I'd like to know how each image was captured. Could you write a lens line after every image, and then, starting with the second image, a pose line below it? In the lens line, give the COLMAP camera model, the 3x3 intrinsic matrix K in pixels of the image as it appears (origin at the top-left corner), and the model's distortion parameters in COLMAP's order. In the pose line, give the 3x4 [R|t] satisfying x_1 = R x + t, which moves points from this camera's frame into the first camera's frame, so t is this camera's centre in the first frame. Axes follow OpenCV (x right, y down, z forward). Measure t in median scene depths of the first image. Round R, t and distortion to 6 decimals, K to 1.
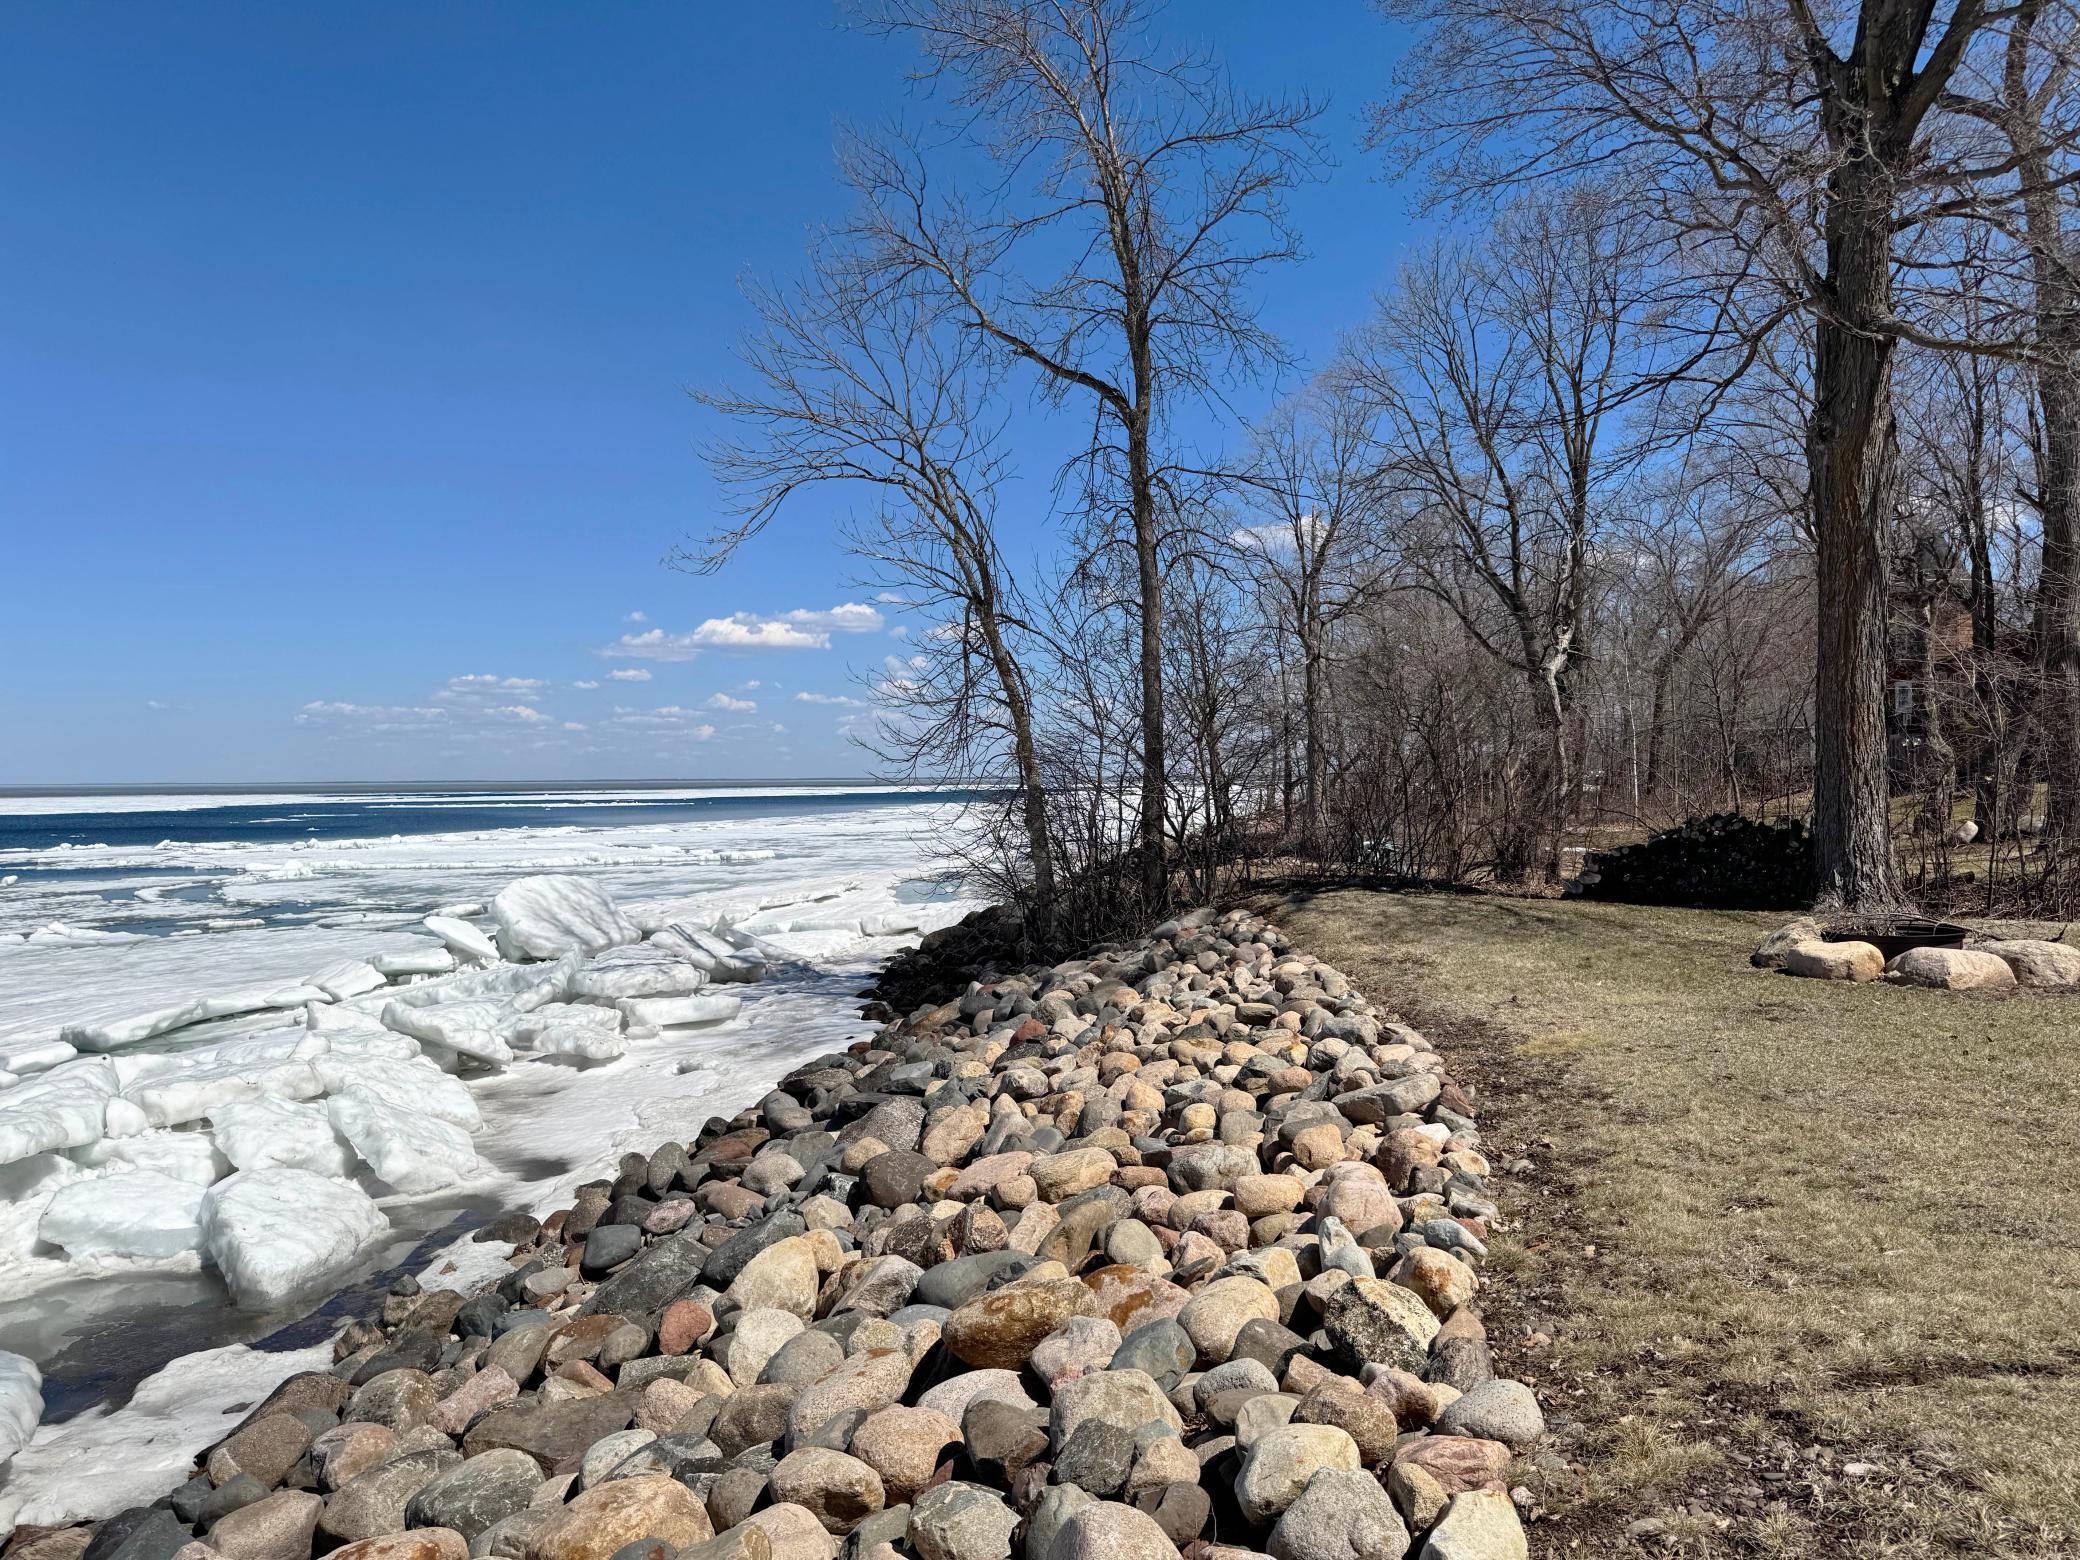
lens RADIAL K [[1442.9, 0, 1040.0], [0, 1442.9, 780.0], [0, 0, 1]] dist [0.138707, -0.200752]
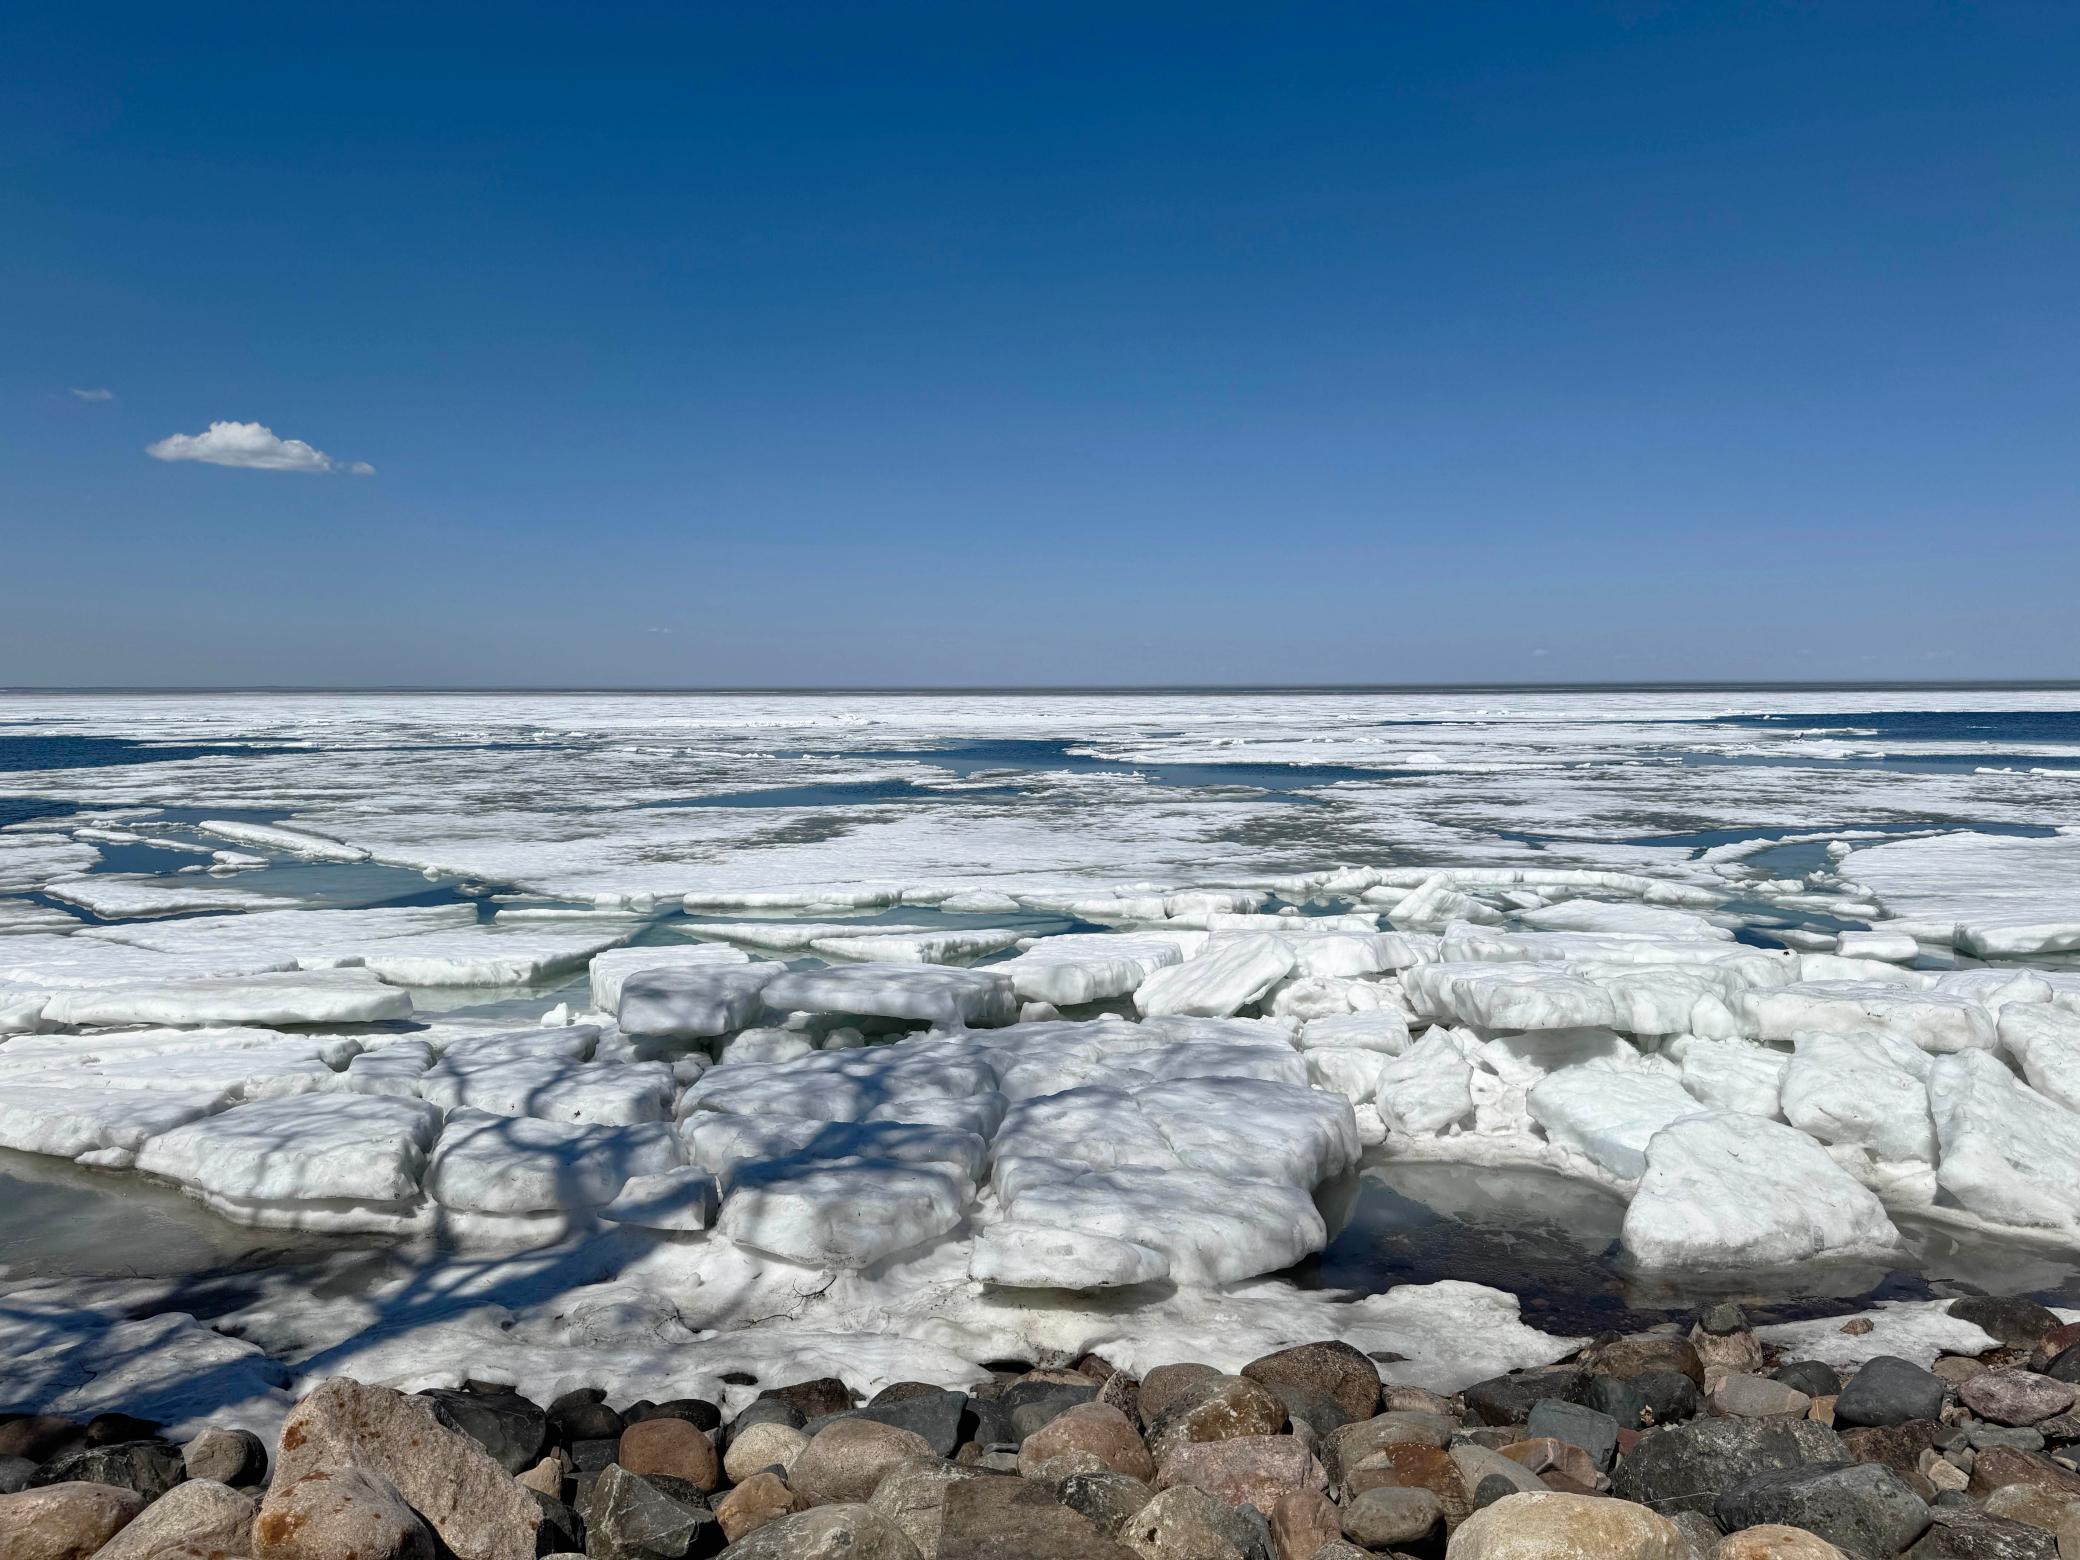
lens RADIAL K [[1453.0, 0, 1040.0], [0, 1453.0, 780.0], [0, 0, 1]] dist [0.150803, -0.215941]
pose [[0.227153, 0.076132, -0.970879, 0.158987], [-0.003541, 0.996998, 0.077351, 0.021213], [0.973853, -0.014133, 0.226740, 0.449520]]
